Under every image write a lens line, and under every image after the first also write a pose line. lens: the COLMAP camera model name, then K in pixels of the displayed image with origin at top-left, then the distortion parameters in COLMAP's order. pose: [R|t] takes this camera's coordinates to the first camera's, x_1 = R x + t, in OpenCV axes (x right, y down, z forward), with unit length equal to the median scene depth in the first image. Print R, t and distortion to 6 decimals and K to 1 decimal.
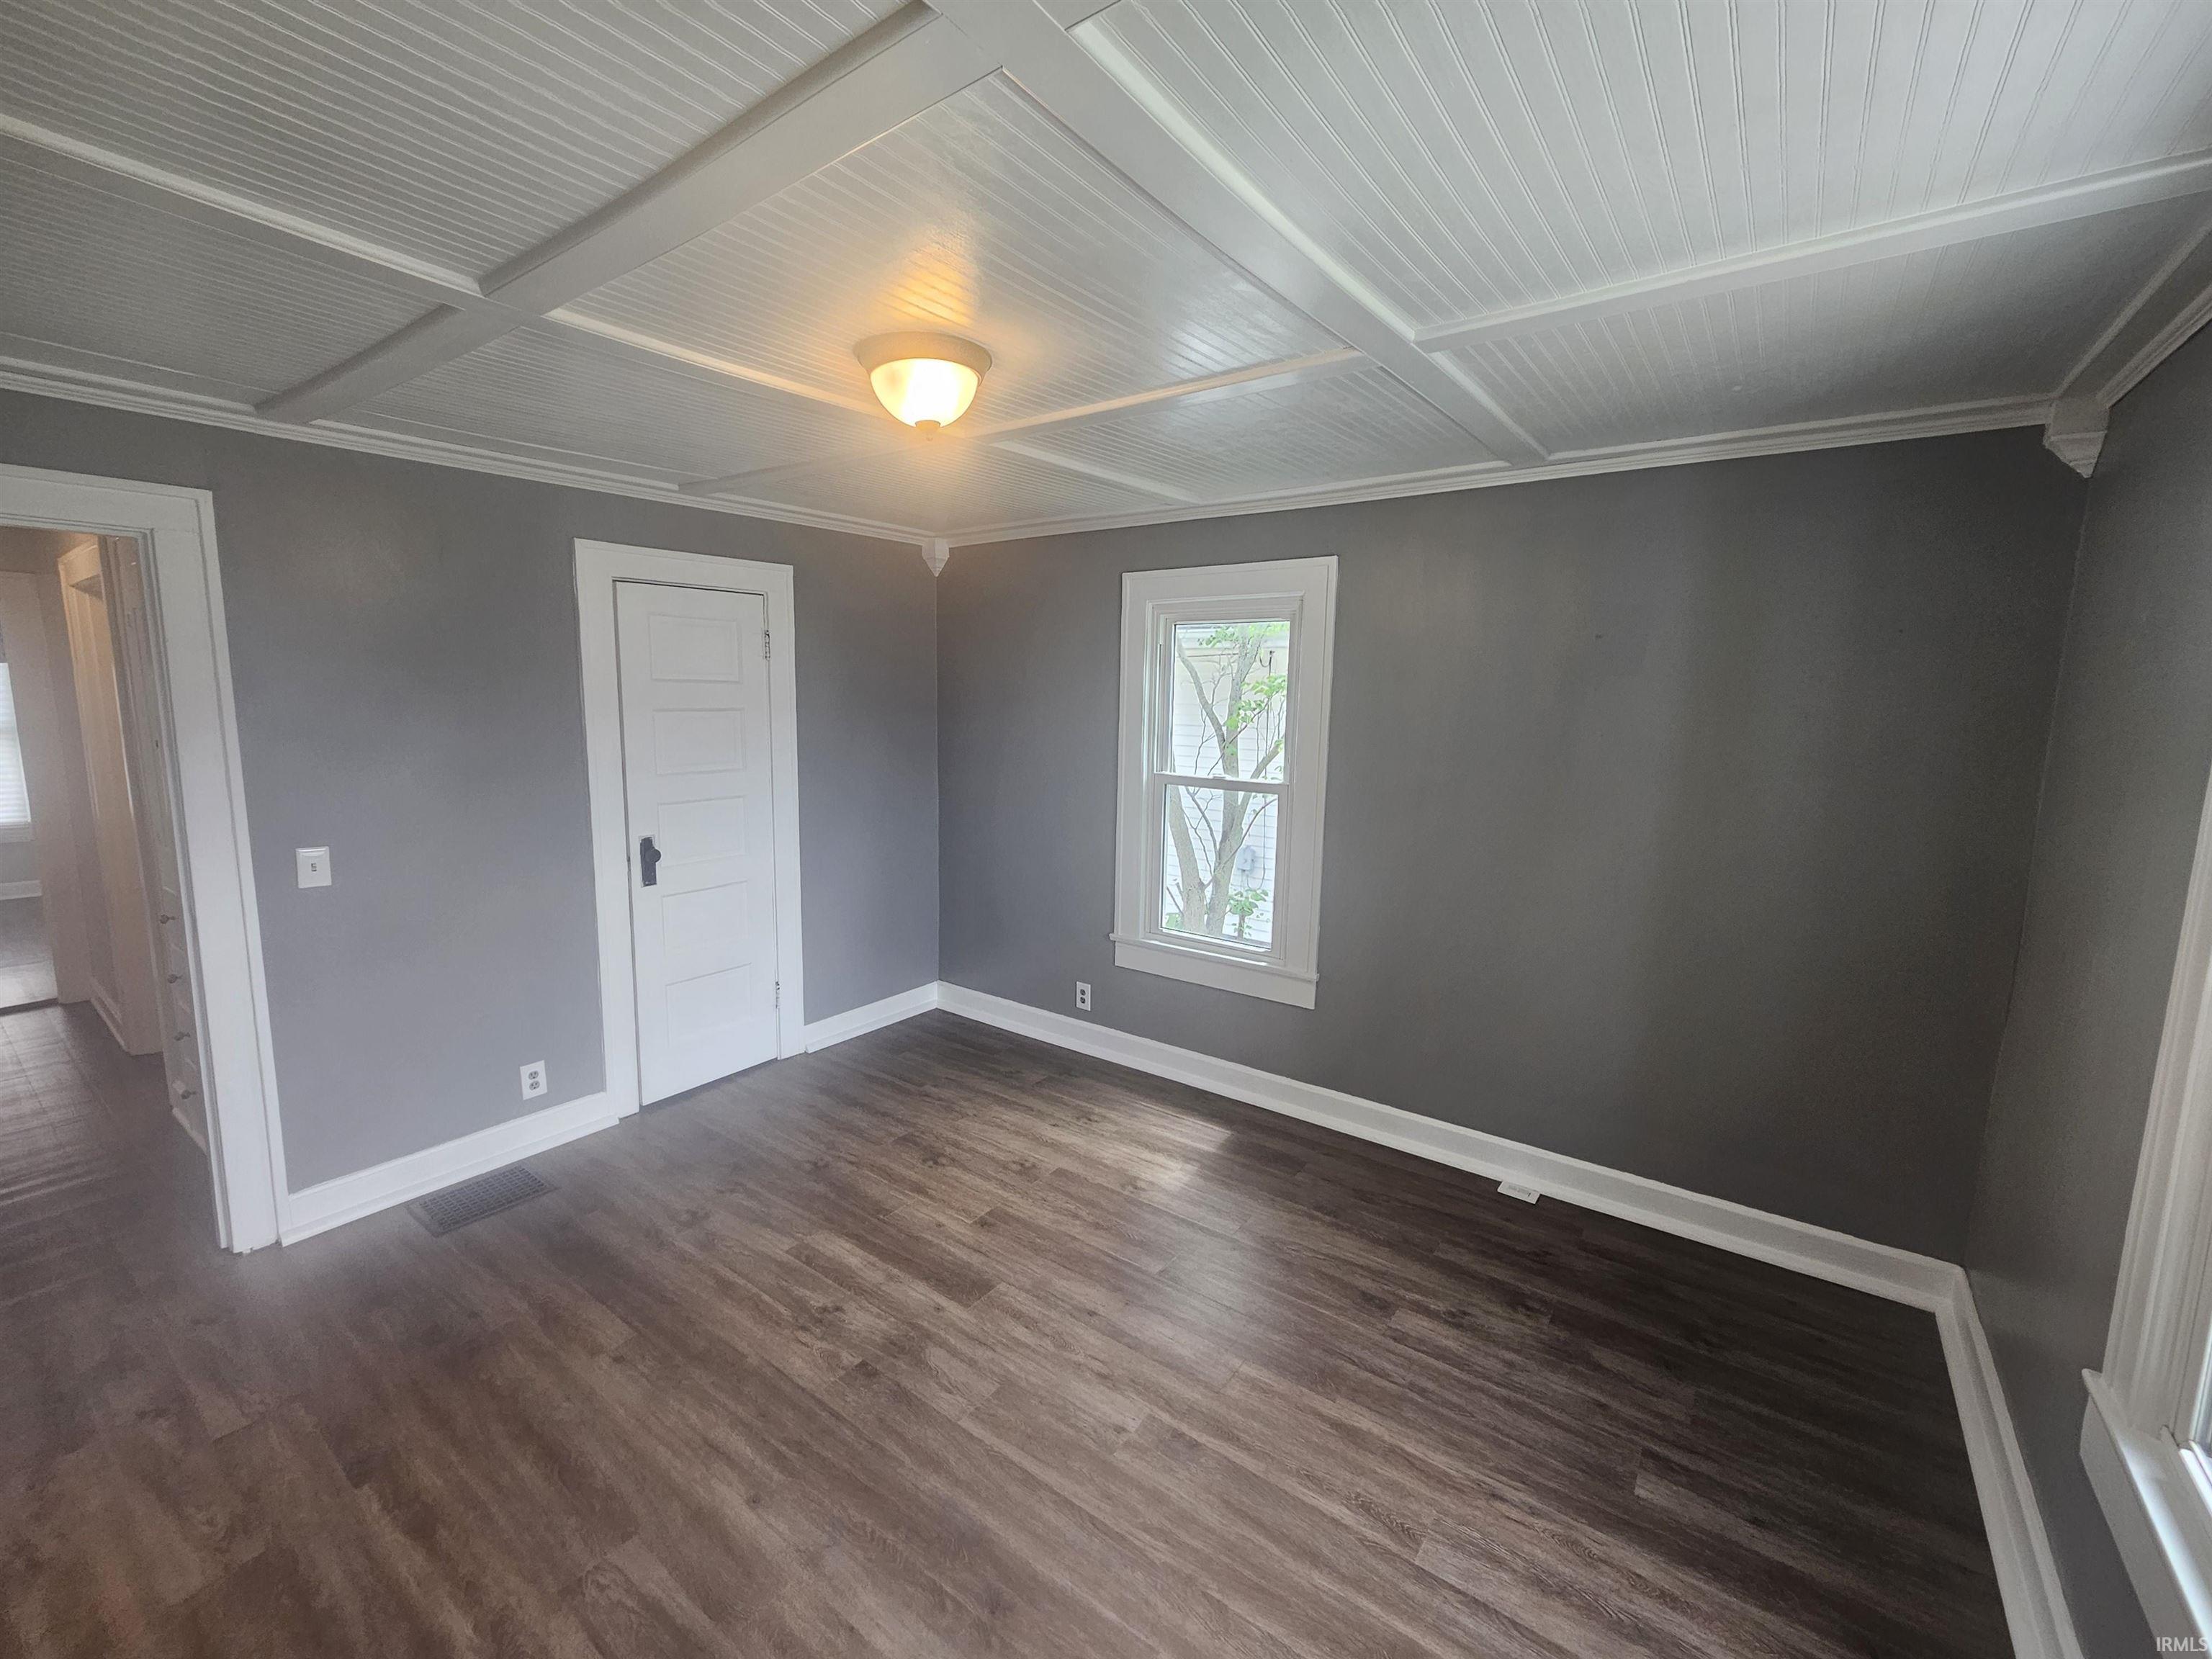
lens RADIAL K [[912.7, 0, 1105.5], [0, 912.7, 825.4], [0, 0, 1]] dist [-0.000777, -0.000923]
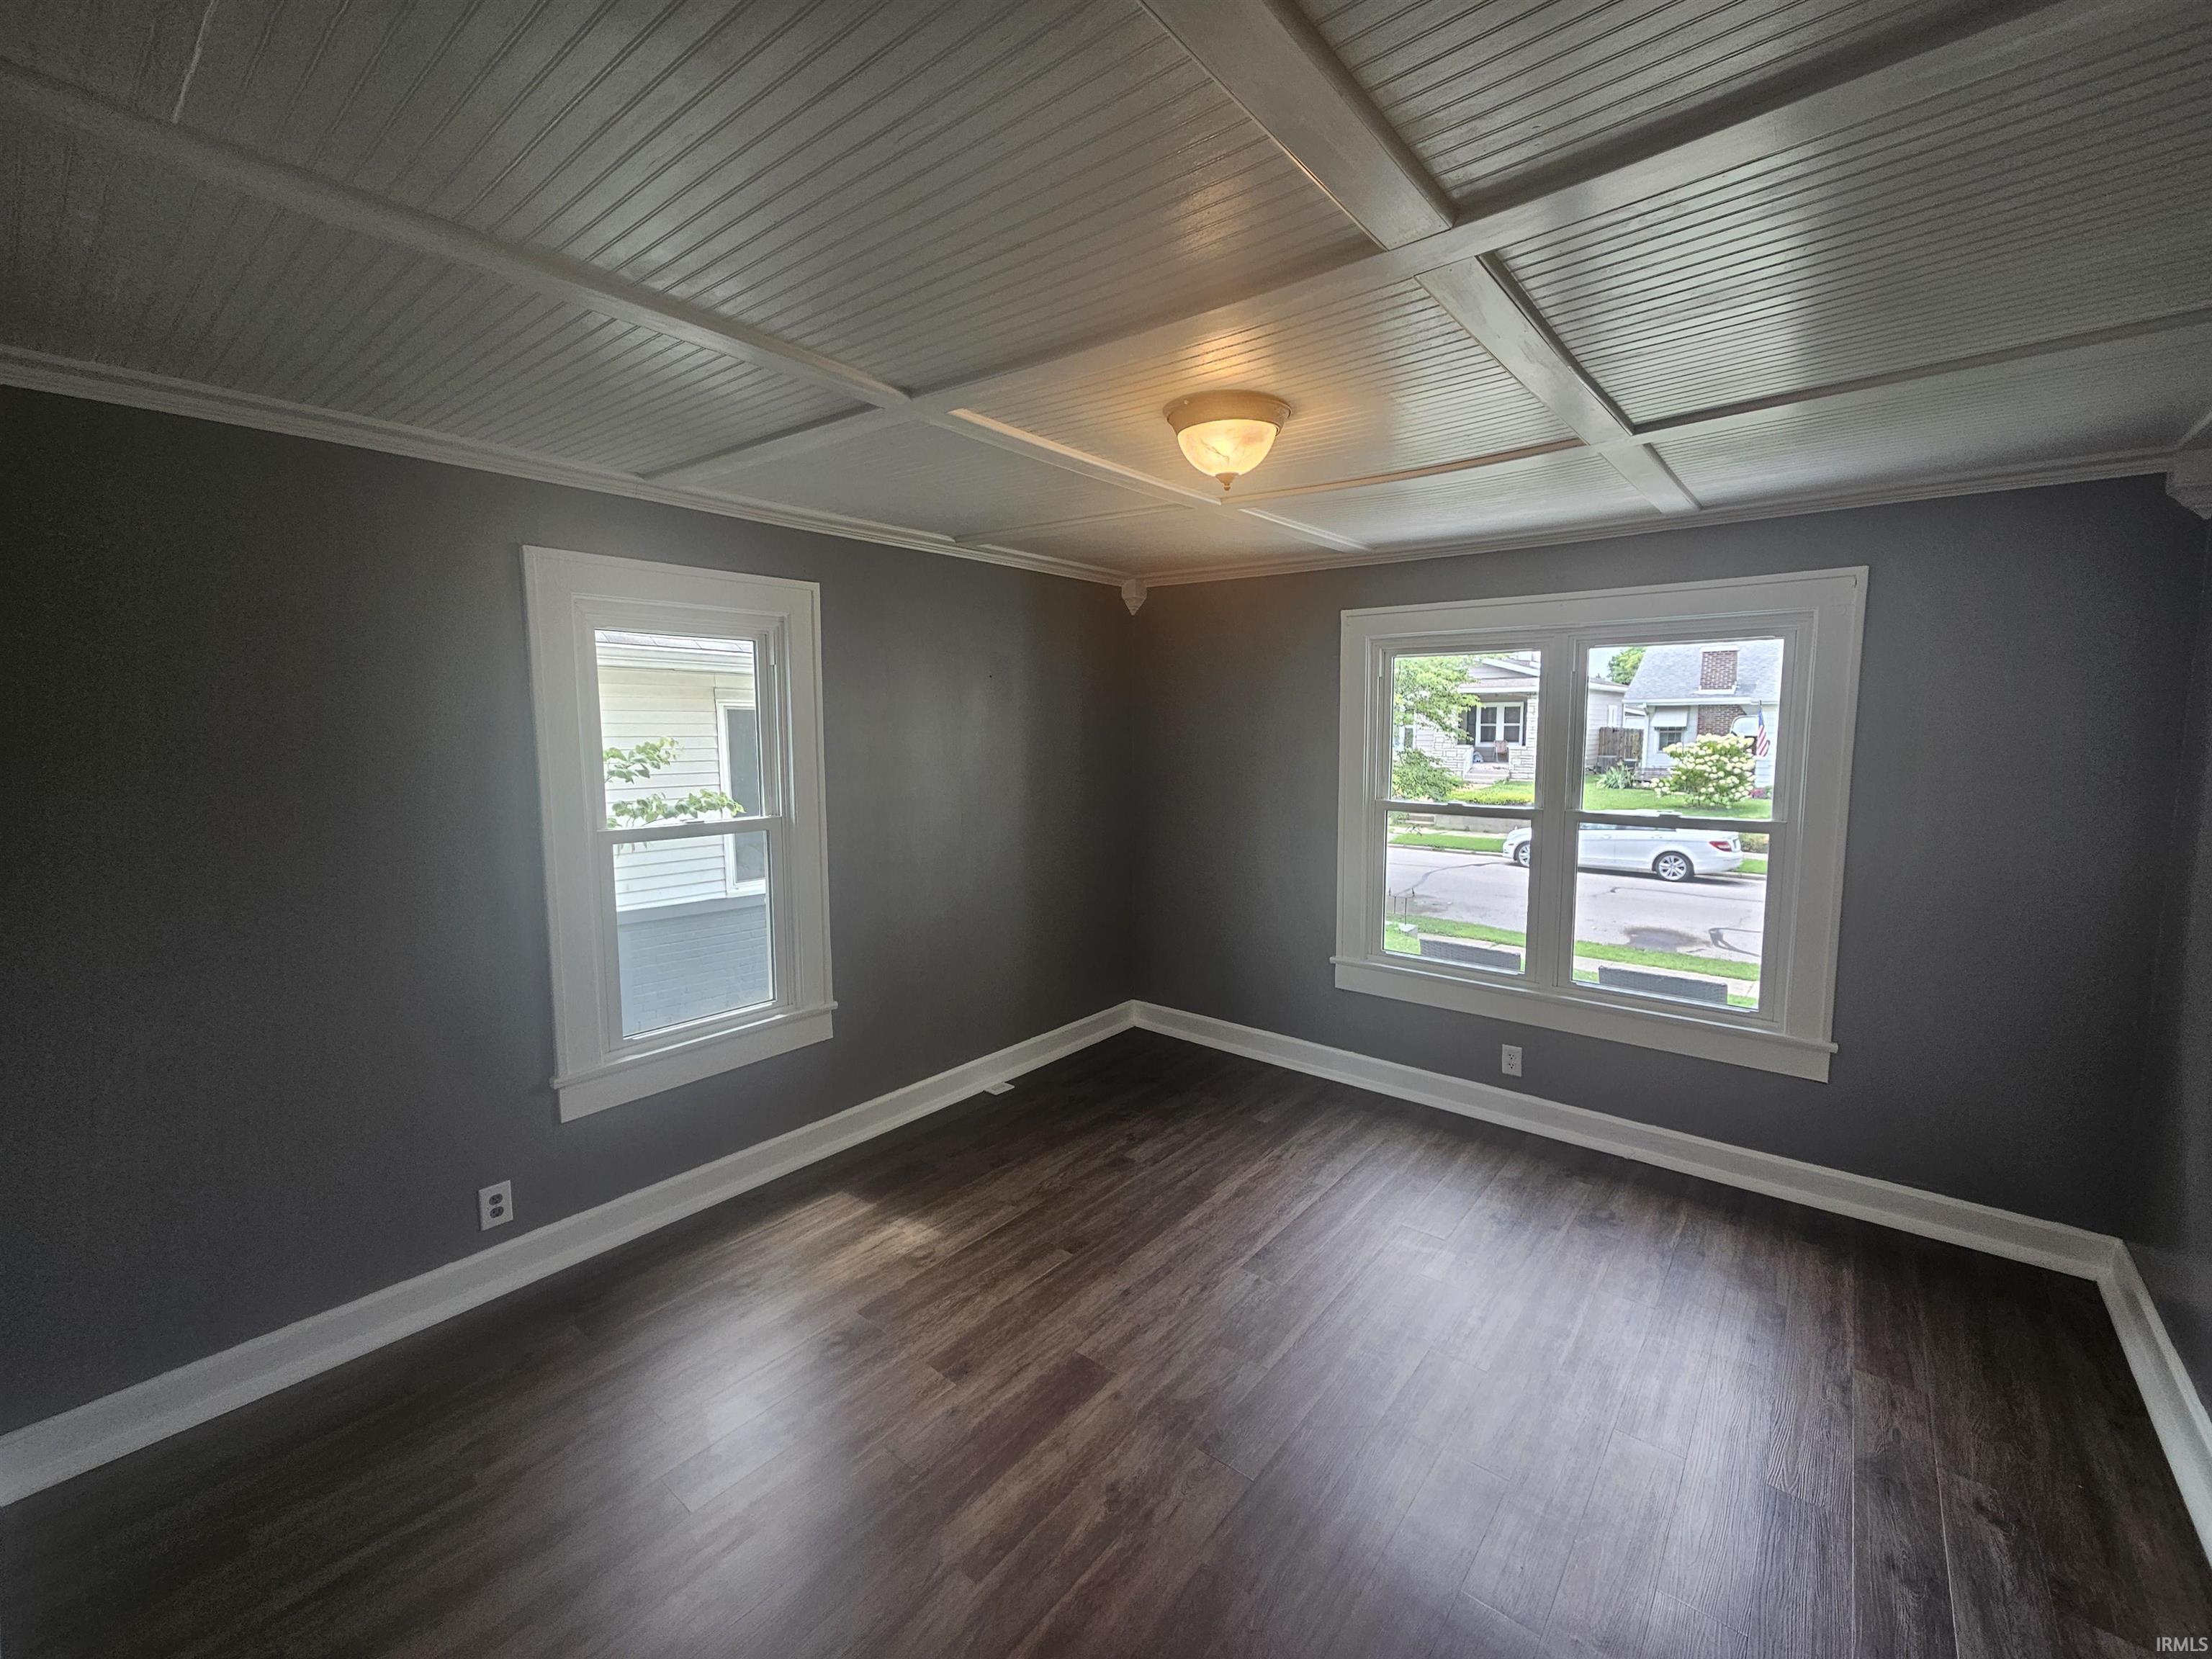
lens RADIAL K [[912.7, 0, 1121.1], [0, 912.7, 818.8], [0, 0, 1]] dist [-0.000777, -0.000923]
pose [[0.042358, -0.120990, 0.991750, -0.935017], [0.145578, 0.982794, 0.113680, -0.128710], [-0.988440, 0.139562, 0.059243, 0.792112]]
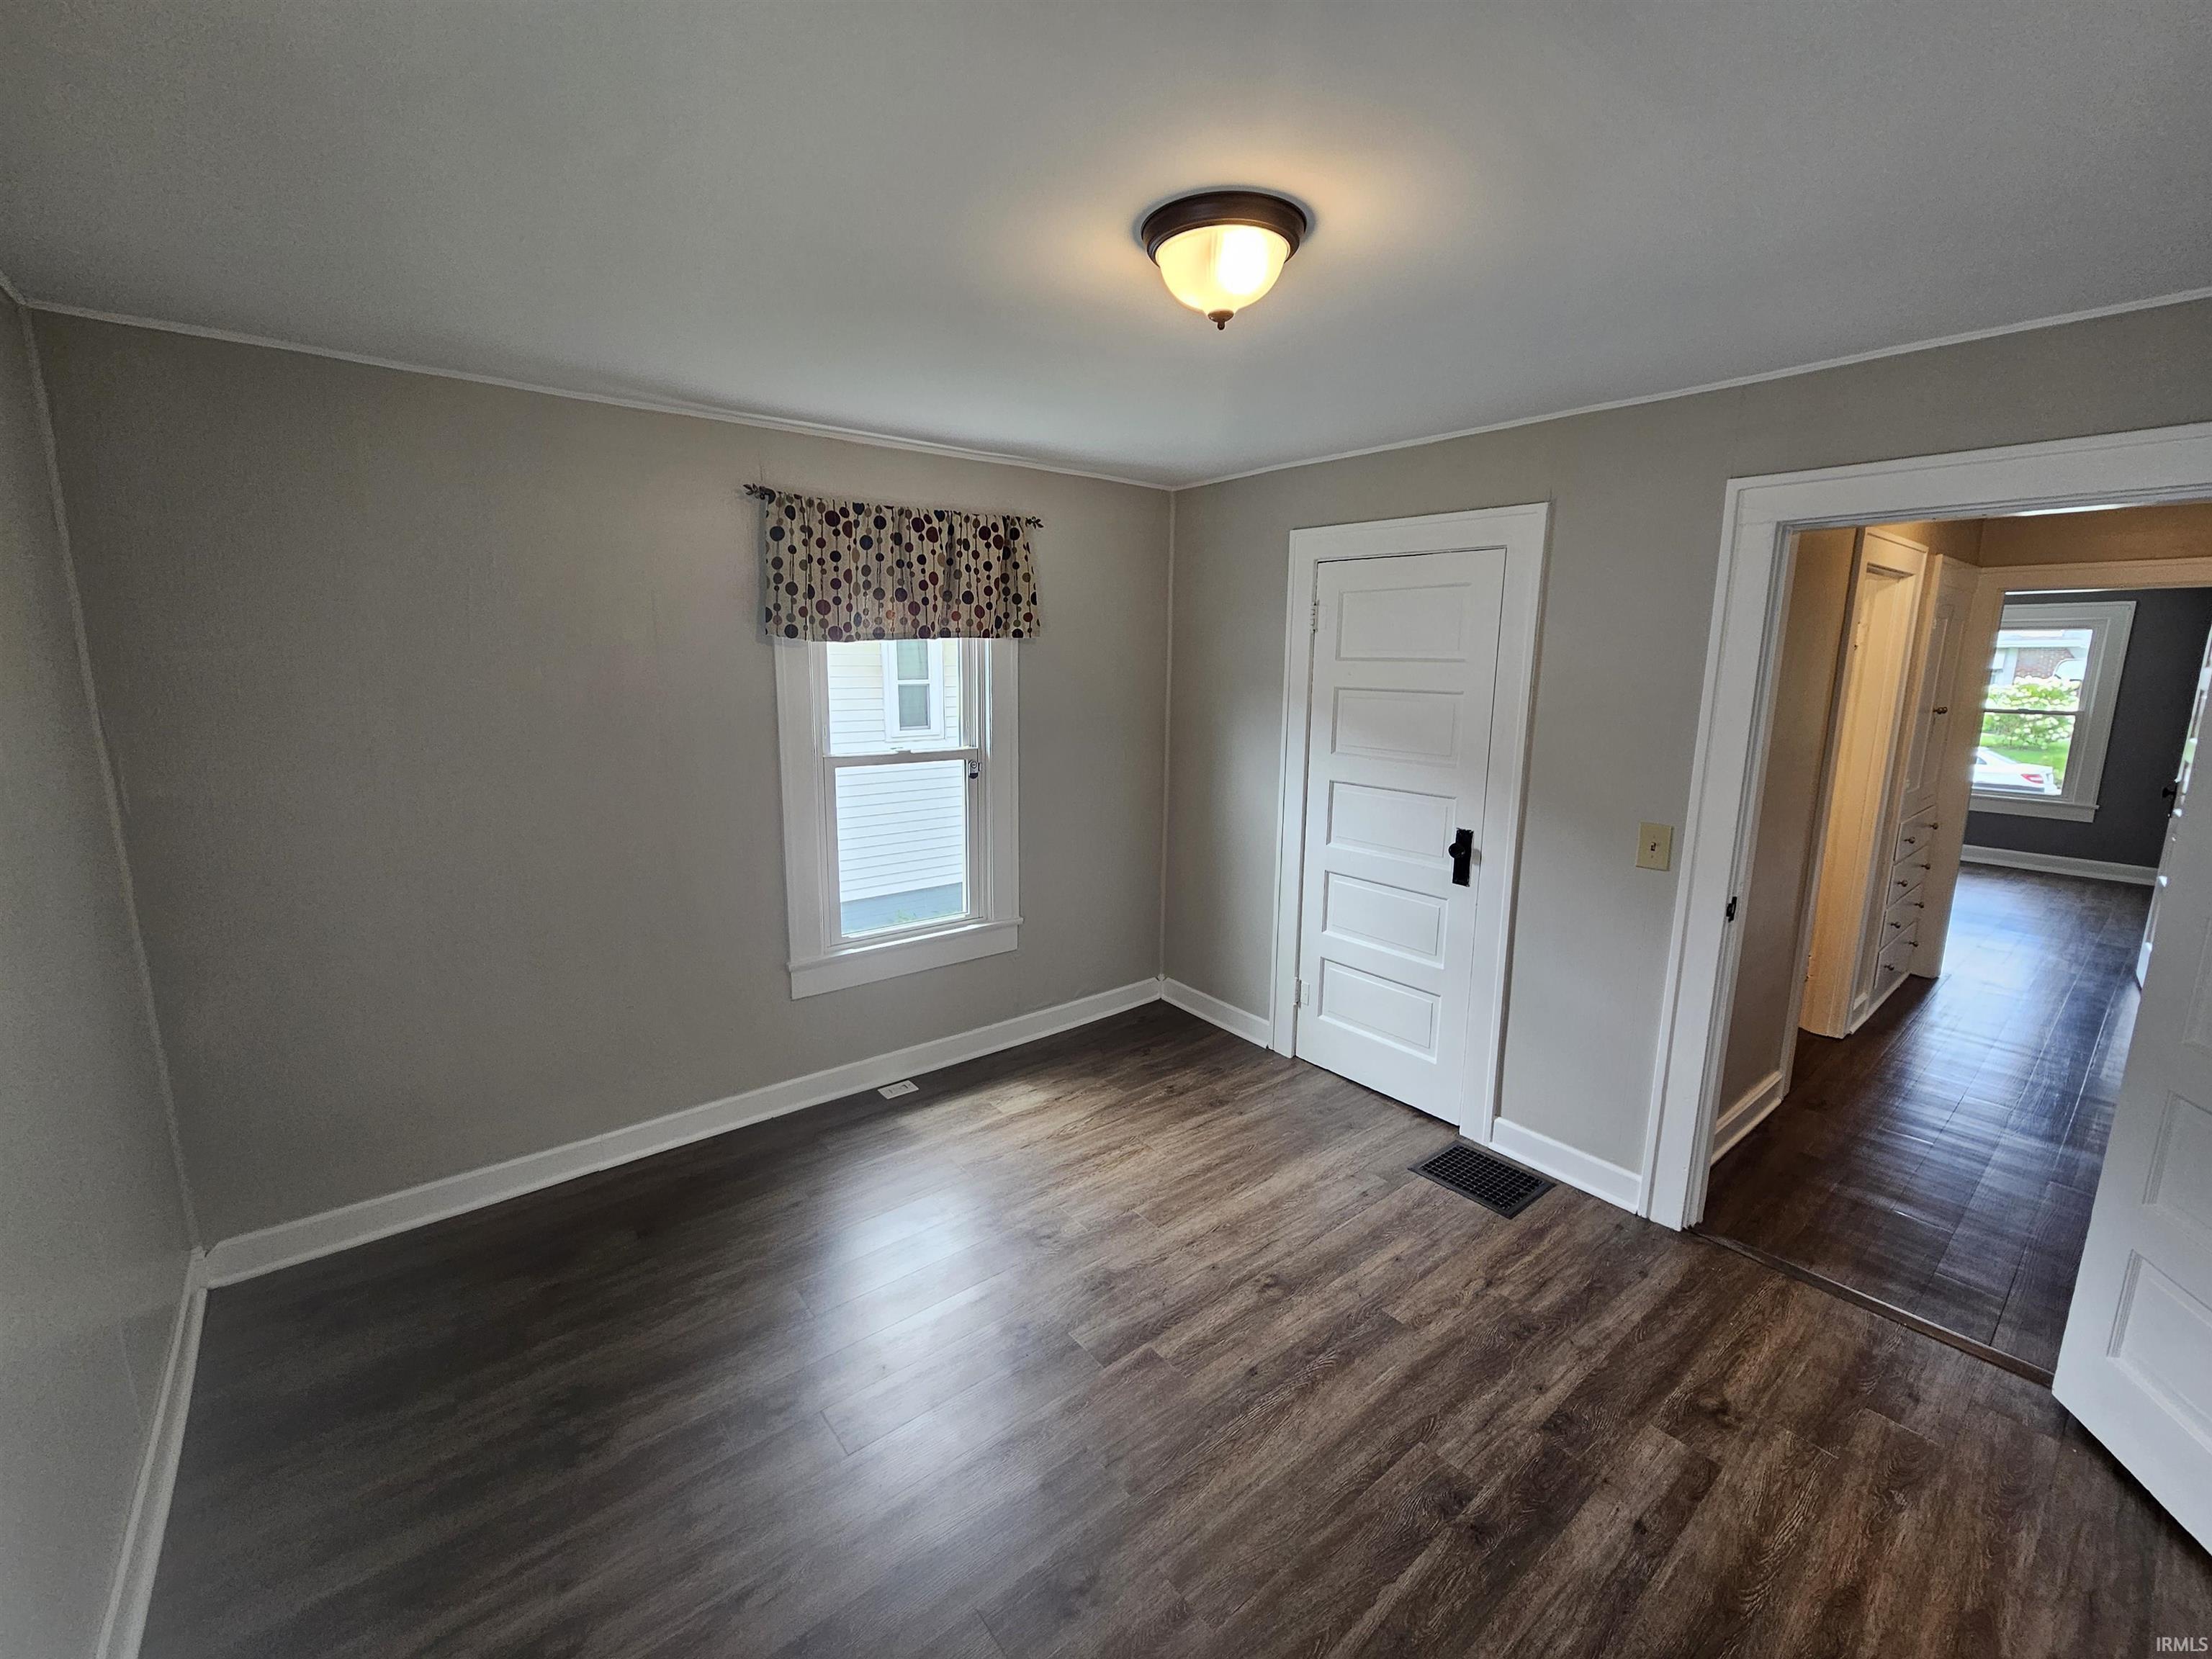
lens RADIAL K [[912.7, 0, 1089.5], [0, 912.7, 822.7], [0, 0, 1]] dist [-0.000777, -0.000923]
pose [[0.259183, -0.188925, 0.947170, -0.960952], [0.132941, 0.978326, 0.158762, -0.131499], [-0.956635, 0.084770, 0.278681, 0.807810]]
